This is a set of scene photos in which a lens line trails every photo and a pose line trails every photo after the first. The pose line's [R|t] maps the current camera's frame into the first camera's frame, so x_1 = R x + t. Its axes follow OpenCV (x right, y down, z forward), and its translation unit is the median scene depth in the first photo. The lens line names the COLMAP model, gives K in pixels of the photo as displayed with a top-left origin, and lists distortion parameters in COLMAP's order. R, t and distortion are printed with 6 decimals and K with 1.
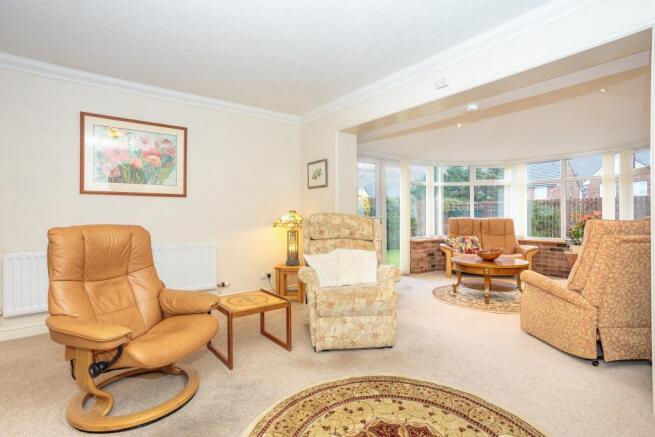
lens RADIAL K [[327.6, 0, 330.0], [0, 327.6, 216.0], [0, 0, 1]] dist [-0.002498, 0.000532]
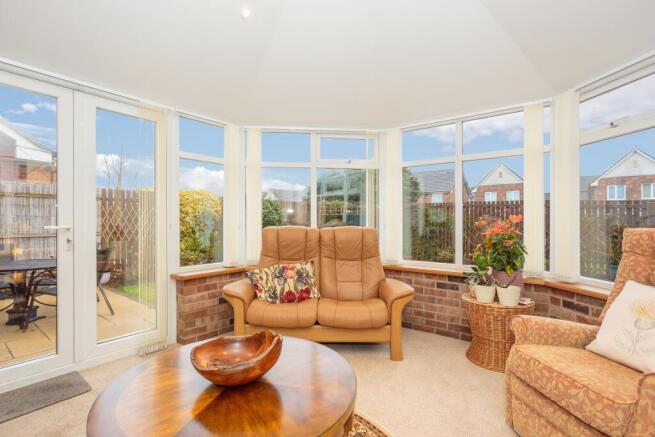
lens RADIAL K [[314.8, 0, 327.5], [0, 314.8, 218.5], [0, 0, 1]] dist [-0.001430, 0.000322]
pose [[0.972939, 0.005787, 0.230988, 0.375619], [-0.005082, 0.999980, -0.003649, -0.006650], [-0.231005, 0.002376, 0.972950, 0.536008]]
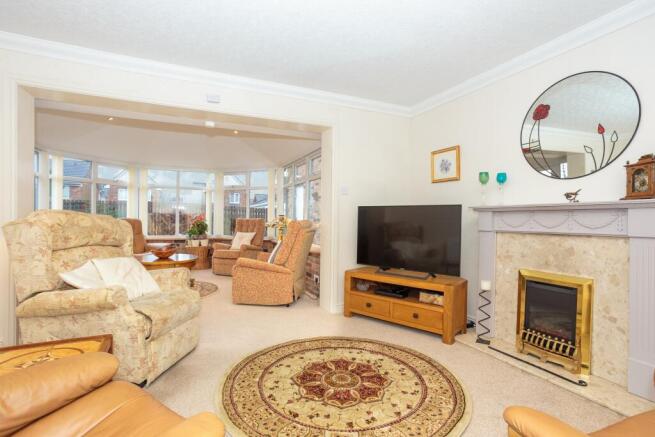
lens RADIAL K [[314.8, 0, 327.5], [0, 314.8, 218.5], [0, 0, 1]] dist [-0.001430, 0.000322]
pose [[0.243295, 0.005190, 0.969938, -0.295954], [-0.010442, 0.999942, -0.002731, 0.001668], [-0.969896, -0.009464, 0.243335, 0.171015]]
